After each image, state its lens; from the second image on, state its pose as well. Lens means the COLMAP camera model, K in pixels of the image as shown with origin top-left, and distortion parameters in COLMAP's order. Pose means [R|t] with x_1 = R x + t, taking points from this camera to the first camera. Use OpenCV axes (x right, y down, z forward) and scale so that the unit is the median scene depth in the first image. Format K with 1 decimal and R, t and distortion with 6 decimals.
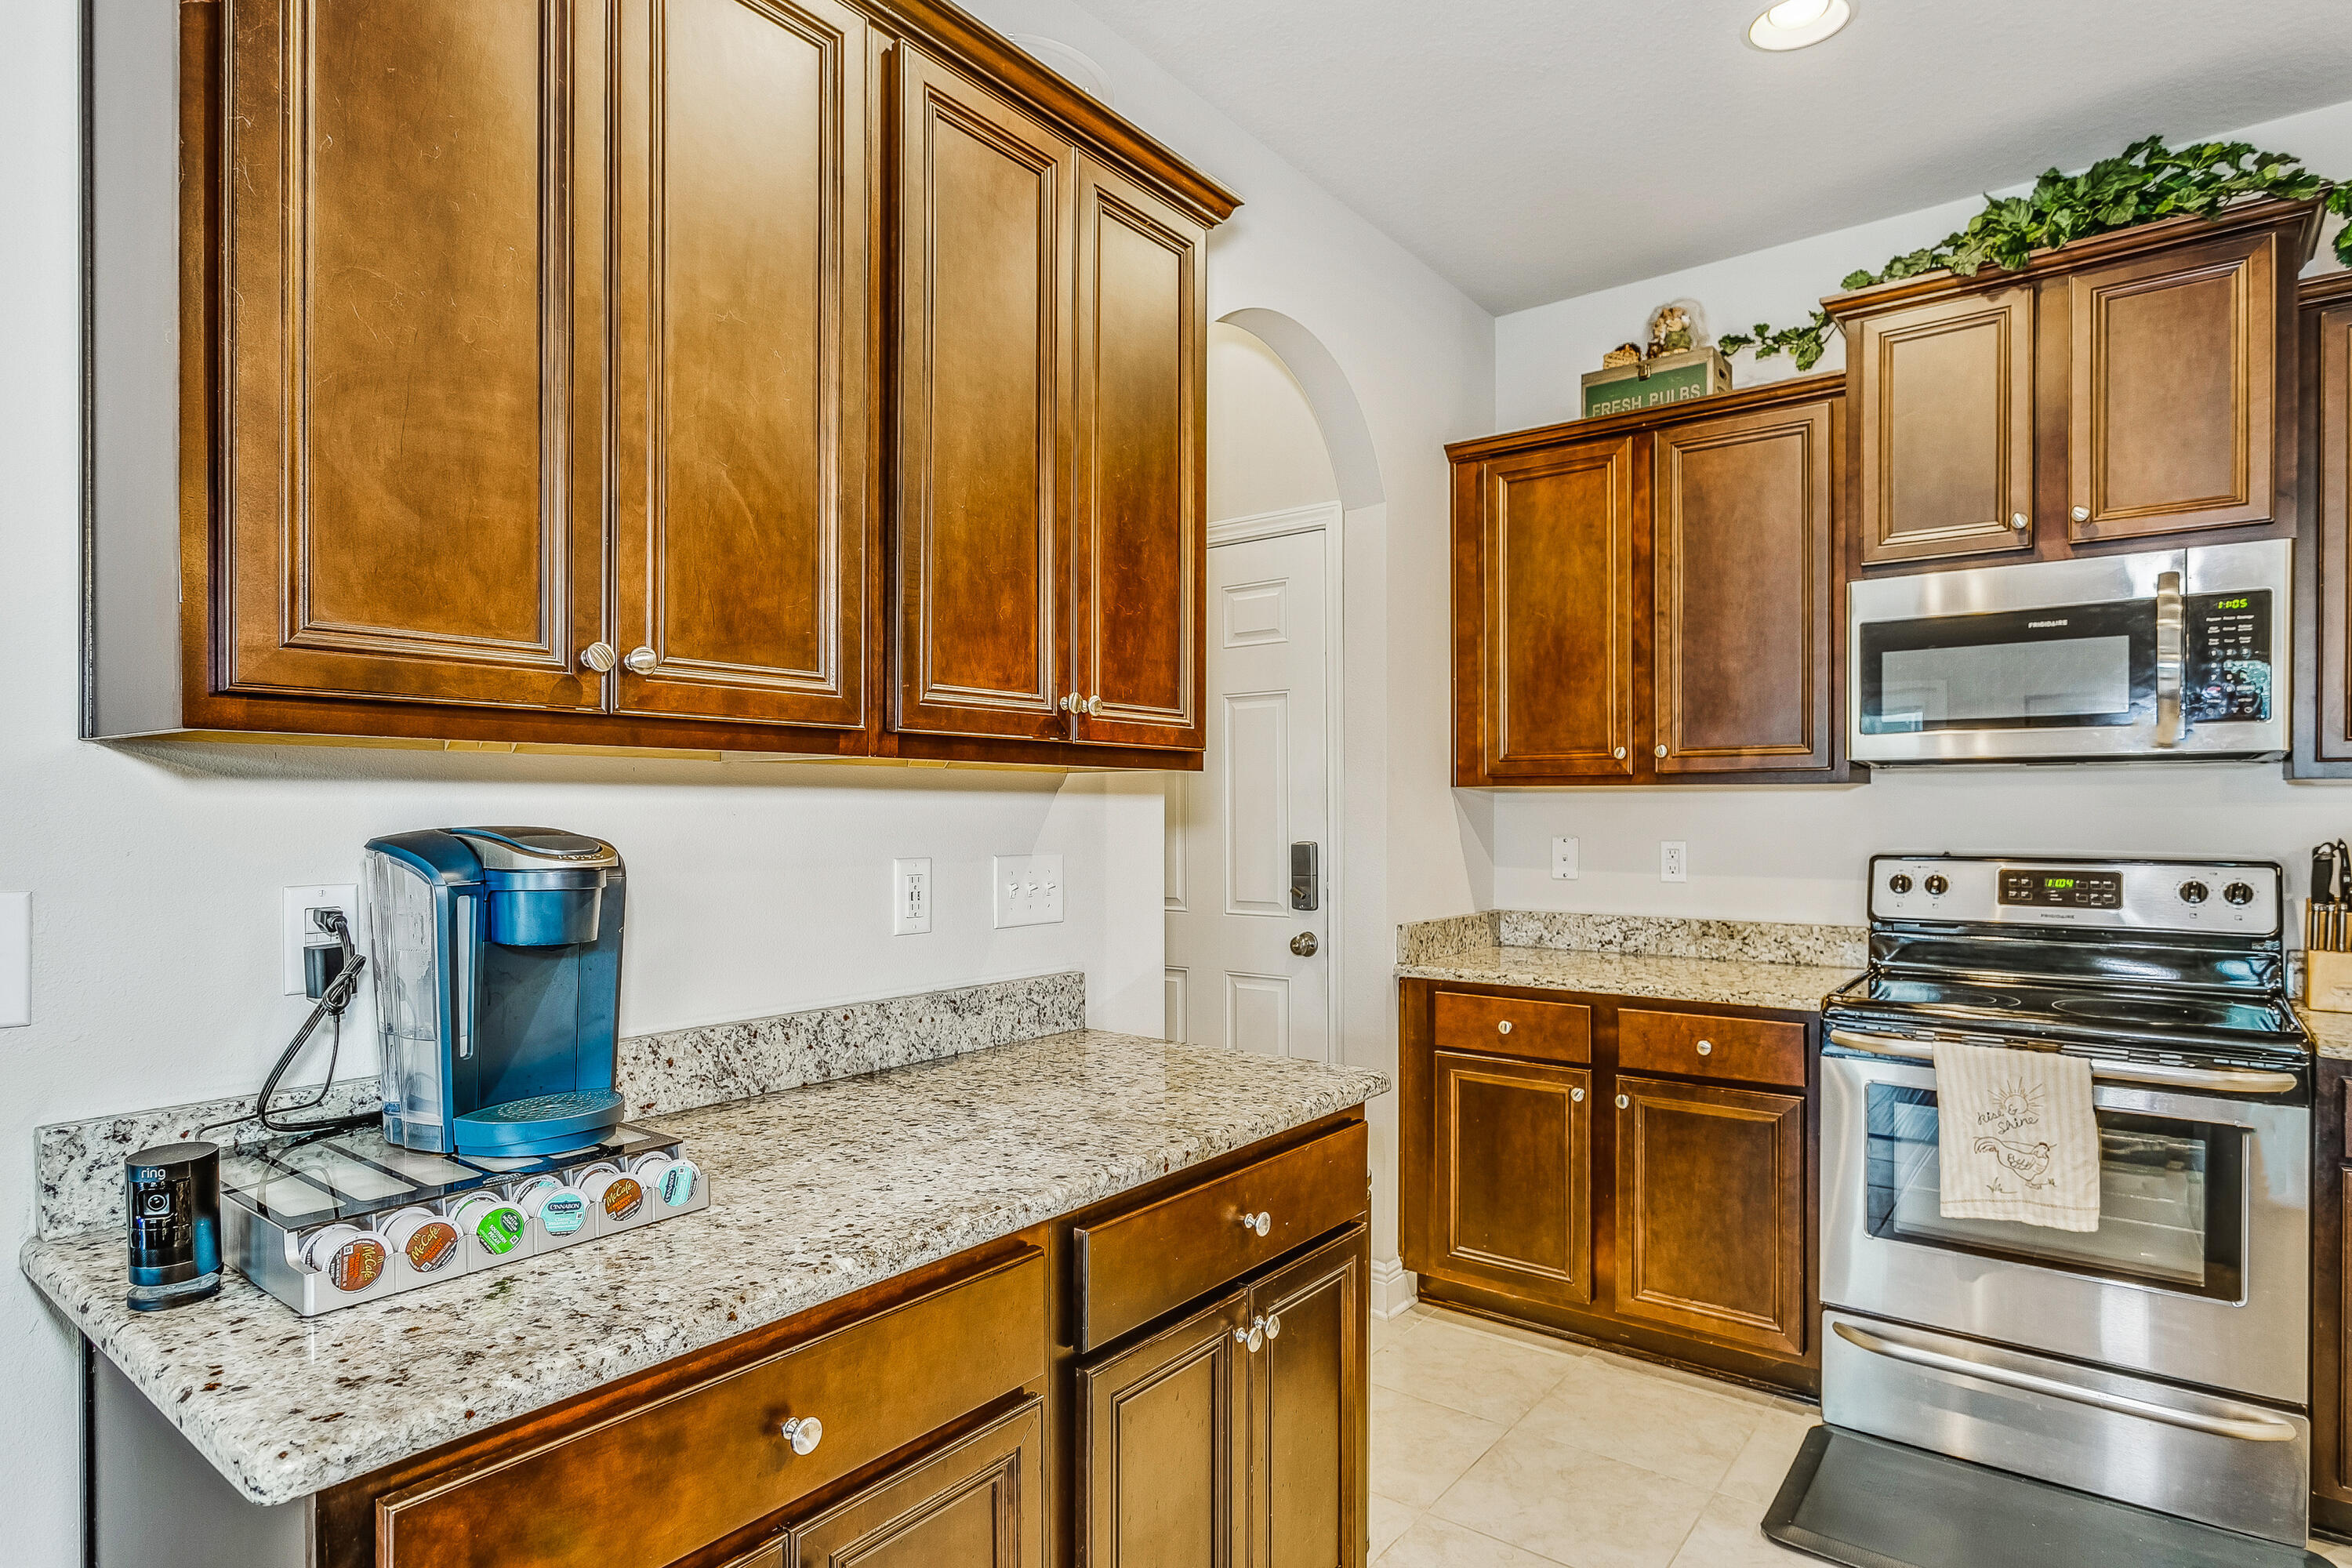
lens RADIAL K [[1257.9, 0, 1164.3], [0, 1257.9, 820.9], [0, 0, 1]] dist [-0.002561, 0.002564]
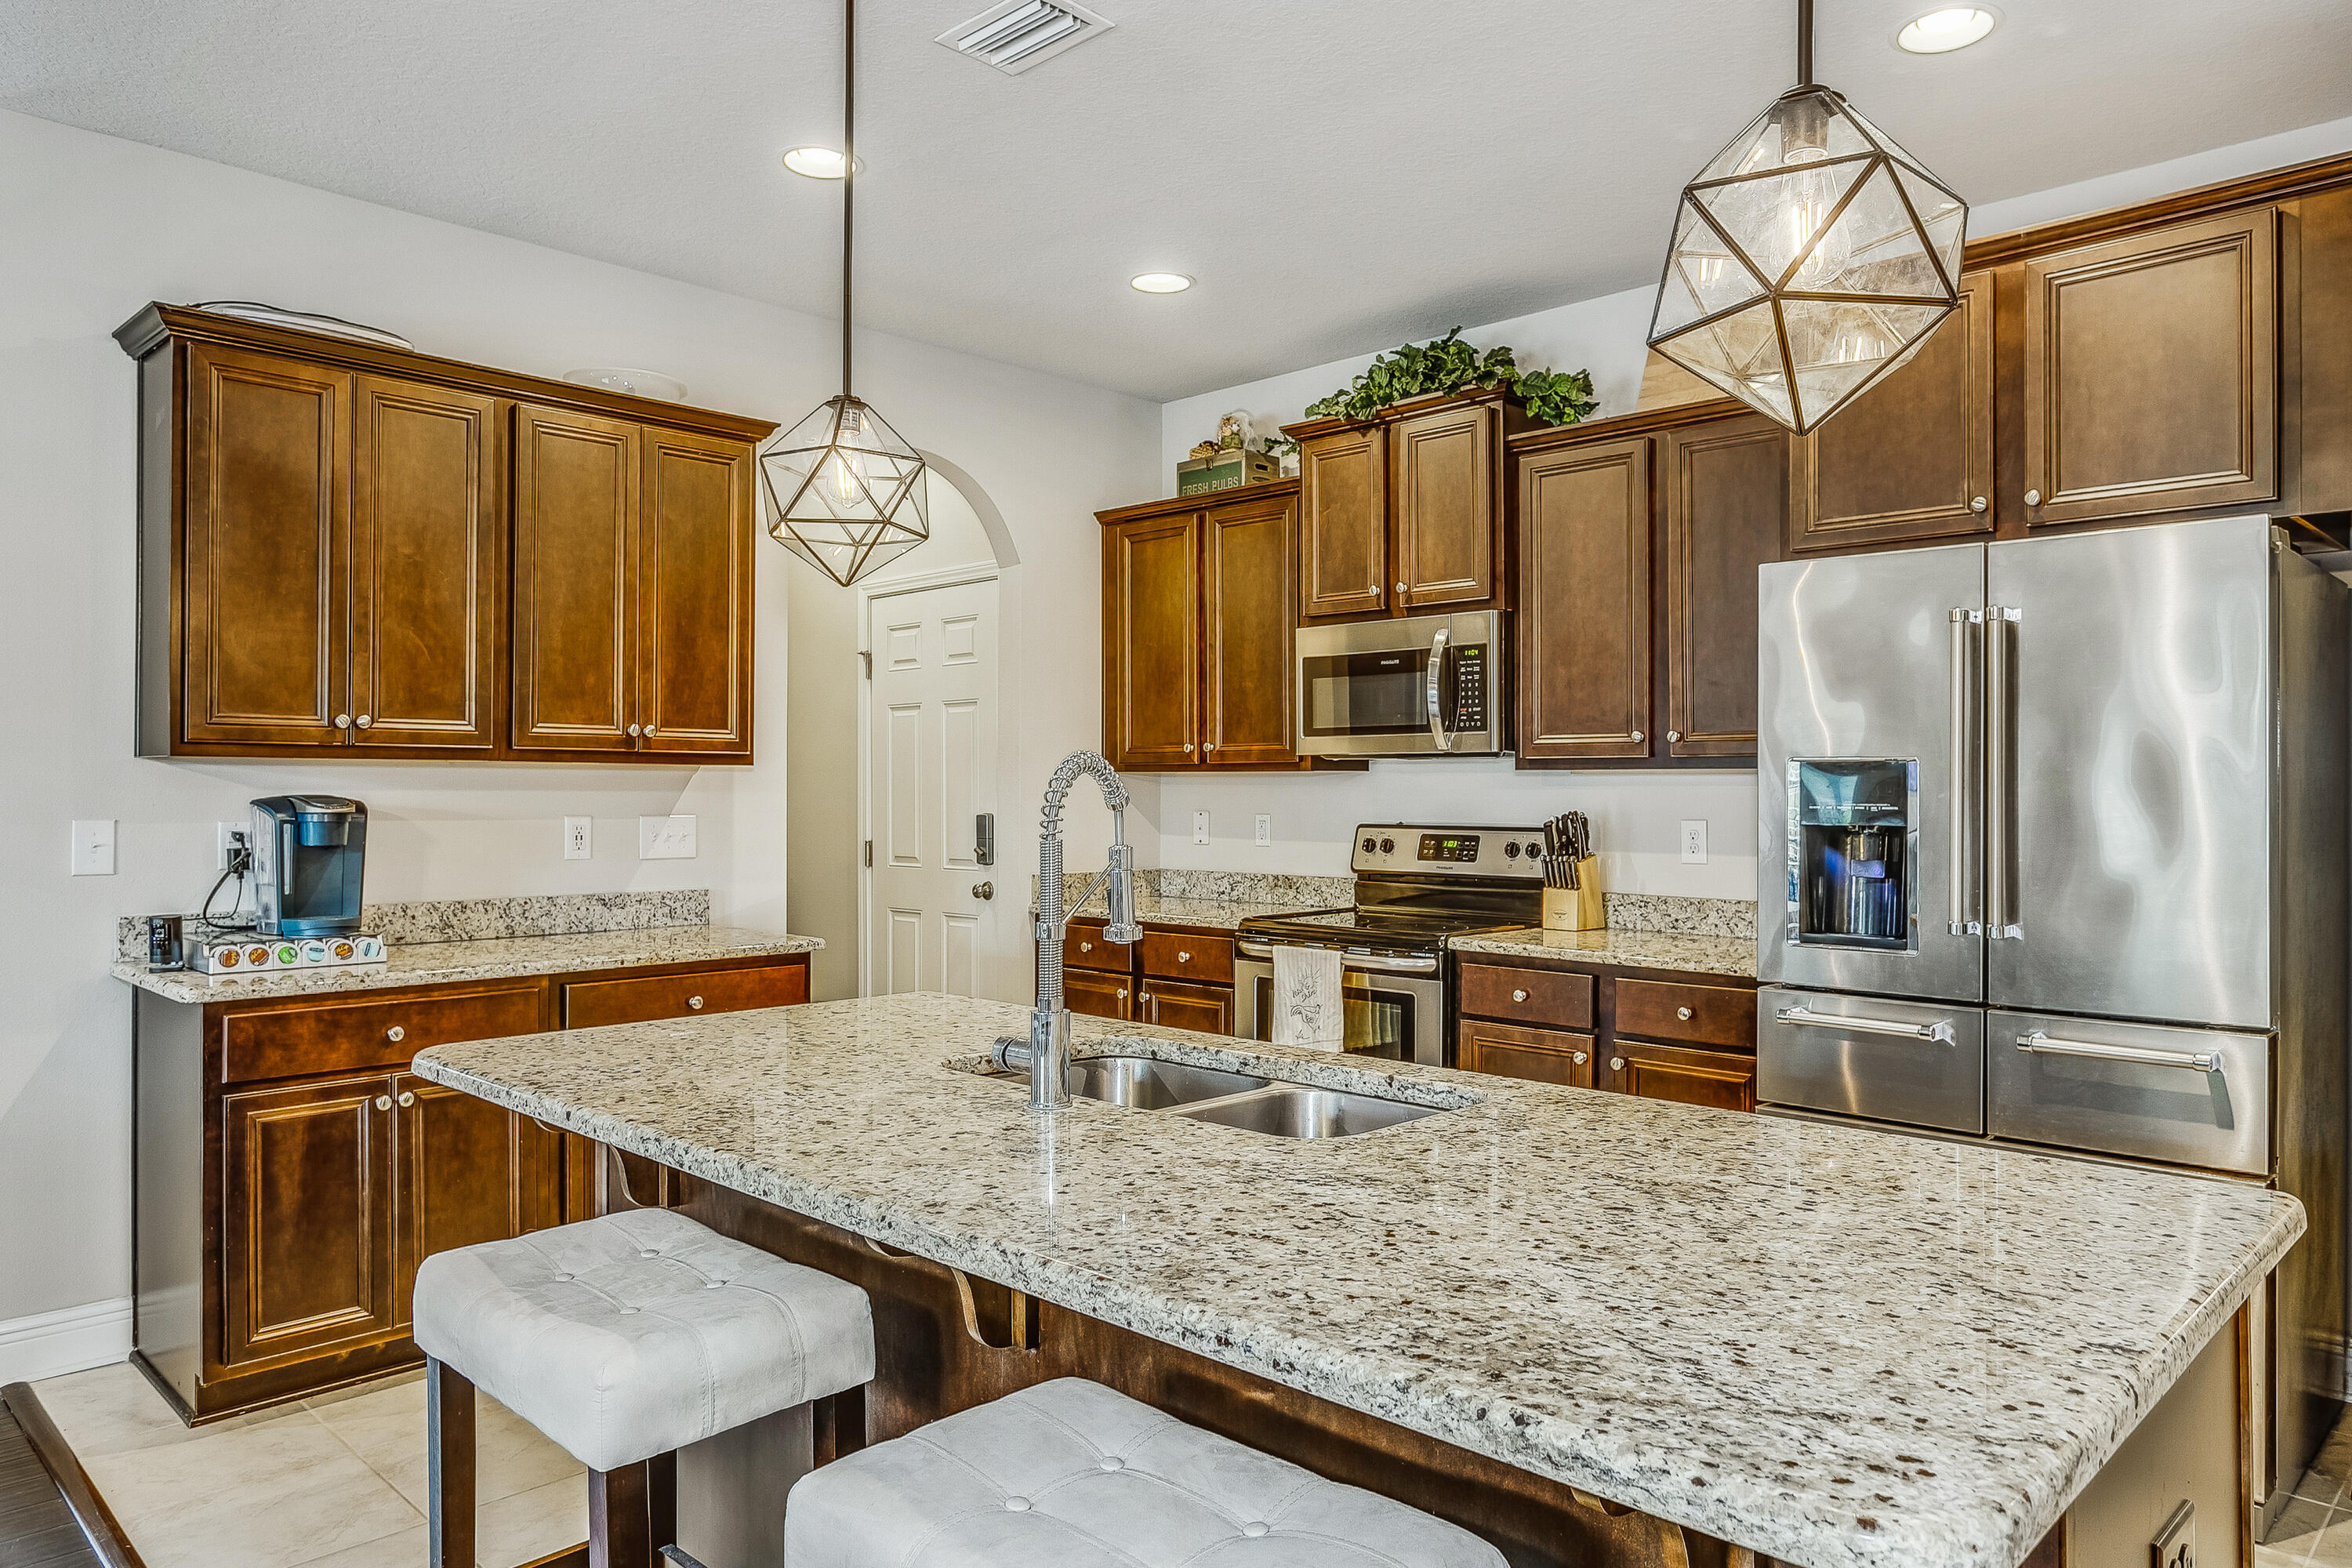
lens RADIAL K [[1528.1, 0, 1187.7], [0, 1528.1, 791.4], [0, 0, 1]] dist [0.008363, -0.001203]
pose [[0.993898, 0.003954, -0.110235, 0.670081], [-0.004793, 0.999962, -0.007347, 0.005639], [0.110202, 0.007830, 0.993878, -0.775746]]
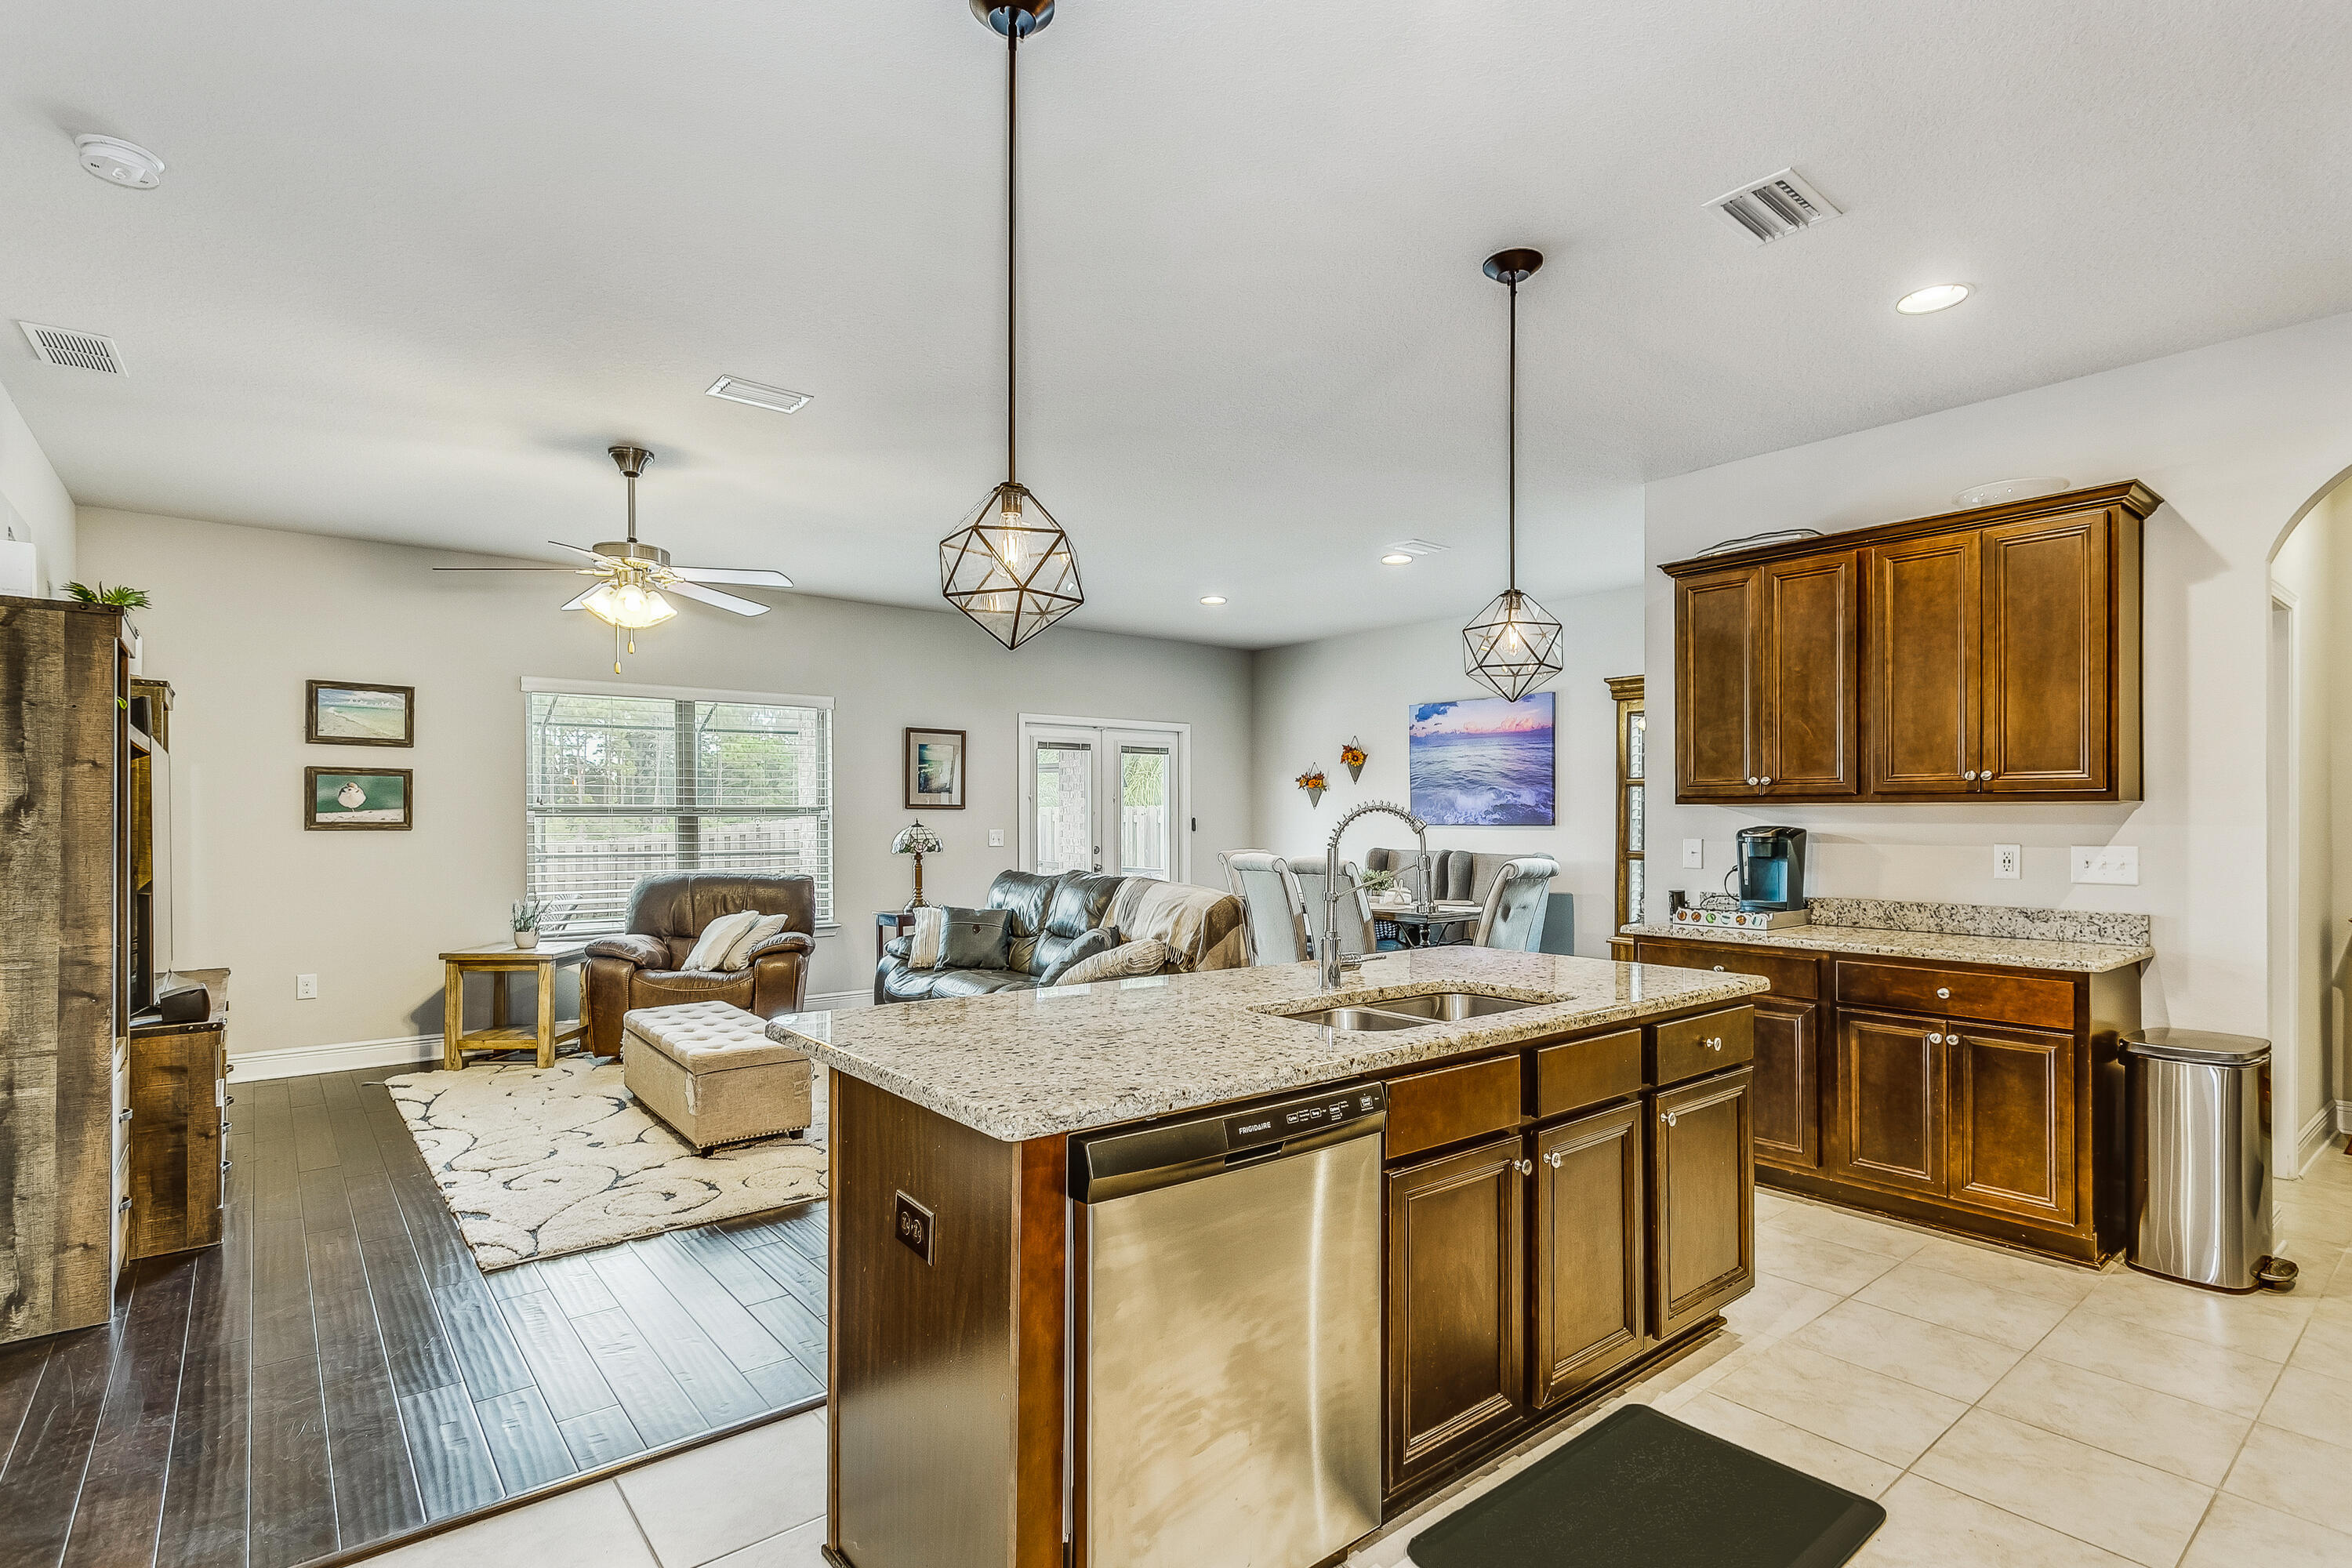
lens RADIAL K [[1119.2, 0, 1199.3], [0, 1119.2, 812.5], [0, 0, 1]] dist [-0.003438, 0.002873]
pose [[-0.210378, -0.001167, -0.977620, 1.526789], [-0.008668, 0.999962, 0.000672, -0.010576], [0.977582, 0.008615, -0.210380, 0.032982]]
